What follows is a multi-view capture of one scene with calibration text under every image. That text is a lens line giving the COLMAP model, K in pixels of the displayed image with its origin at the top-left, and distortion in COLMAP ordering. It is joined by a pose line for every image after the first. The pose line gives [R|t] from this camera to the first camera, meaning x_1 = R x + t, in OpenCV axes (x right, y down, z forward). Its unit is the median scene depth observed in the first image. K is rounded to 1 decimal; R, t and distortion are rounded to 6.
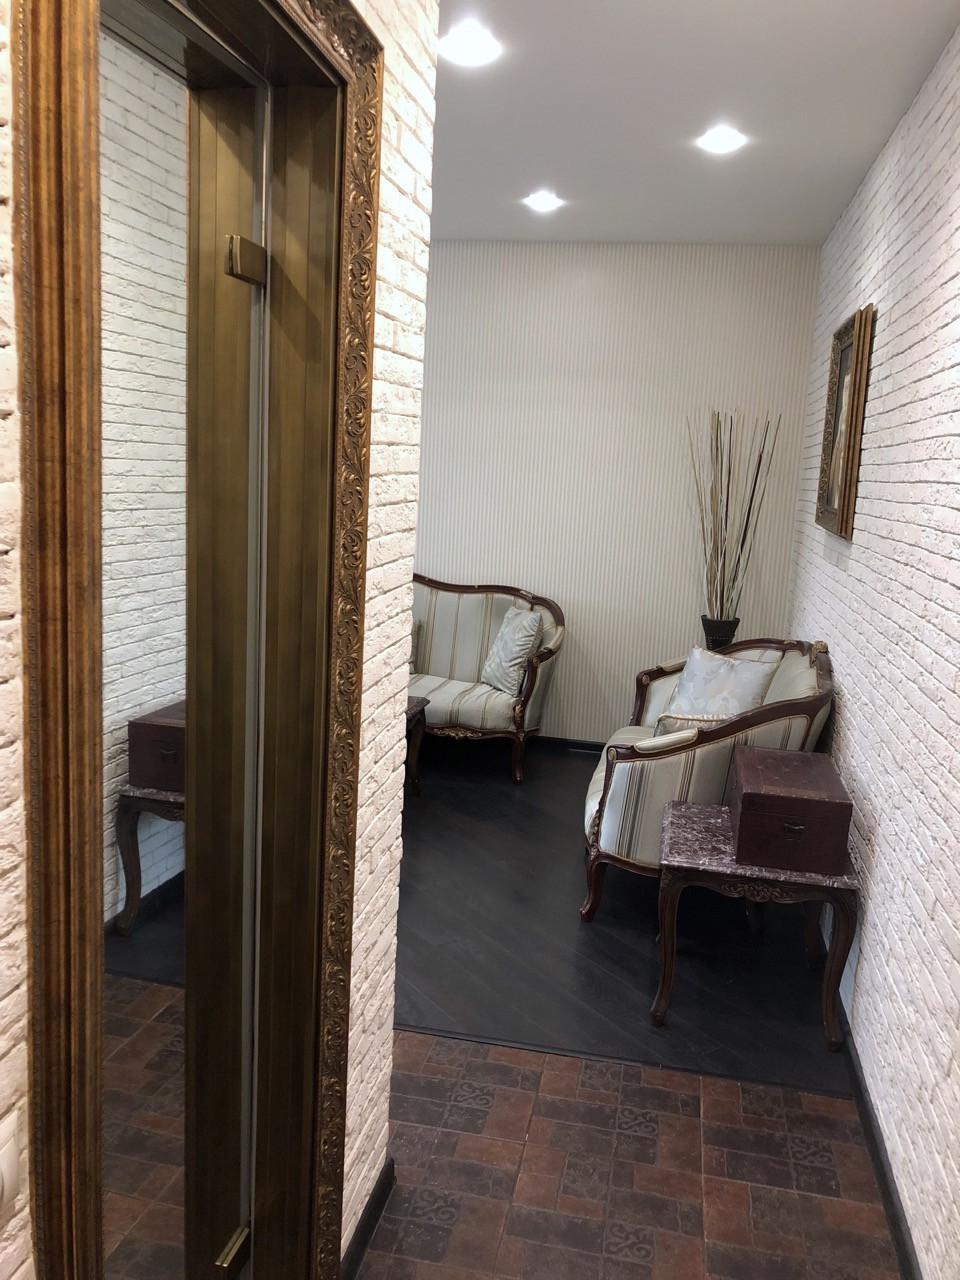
lens RADIAL K [[1033.7, 0, 477.9], [0, 1033.7, 640.9], [0, 0, 1]] dist [0.003785, -0.014856]
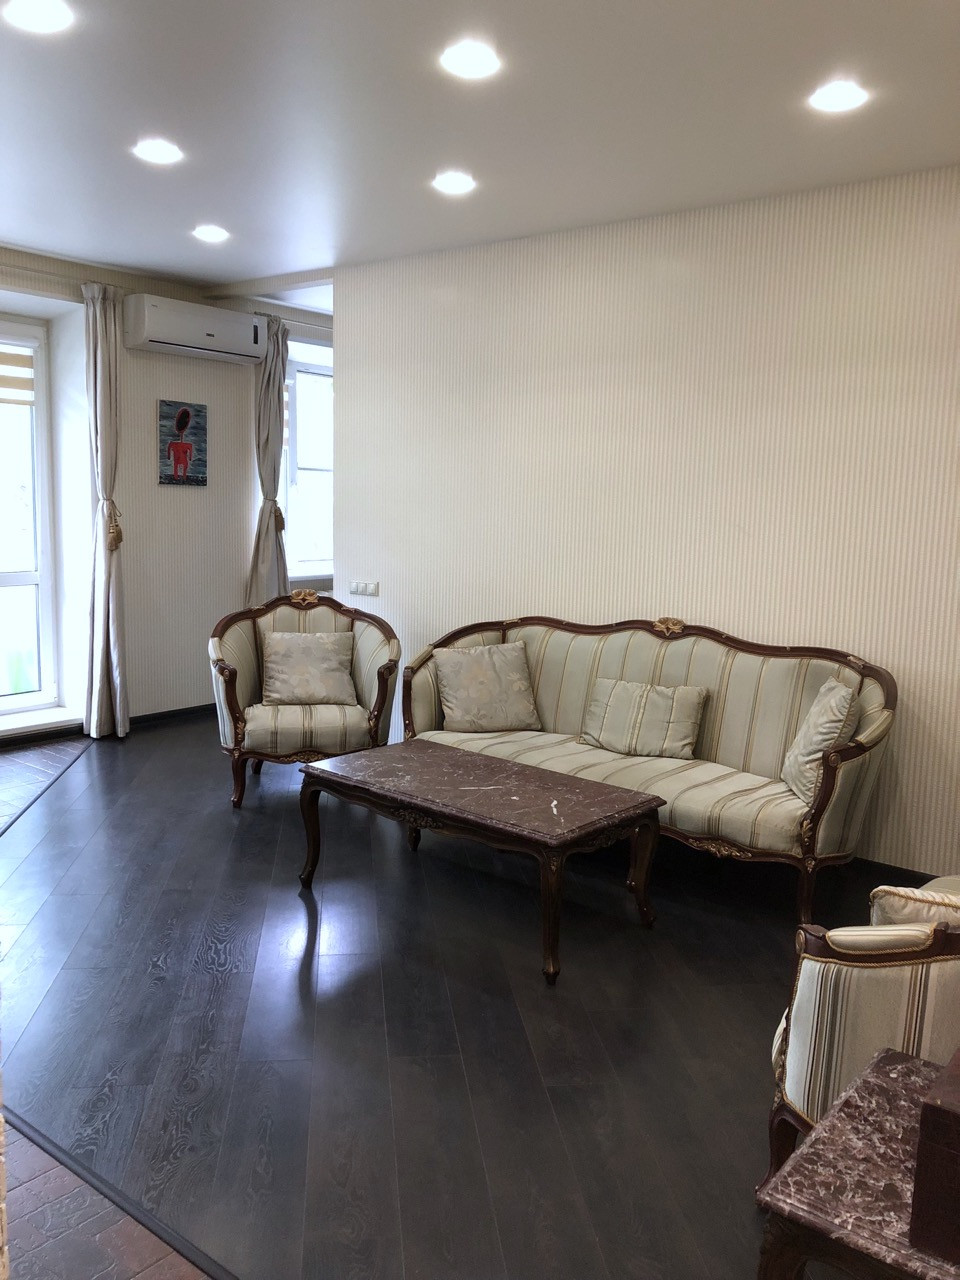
lens RADIAL K [[1033.7, 0, 484.0], [0, 1033.7, 635.3], [0, 0, 1]] dist [0.003785, -0.014856]
pose [[0.886679, 0.031380, -0.461320, 0.163639], [-0.058610, 0.997275, -0.044815, -0.017915], [0.458656, 0.066774, 0.886101, 0.270284]]
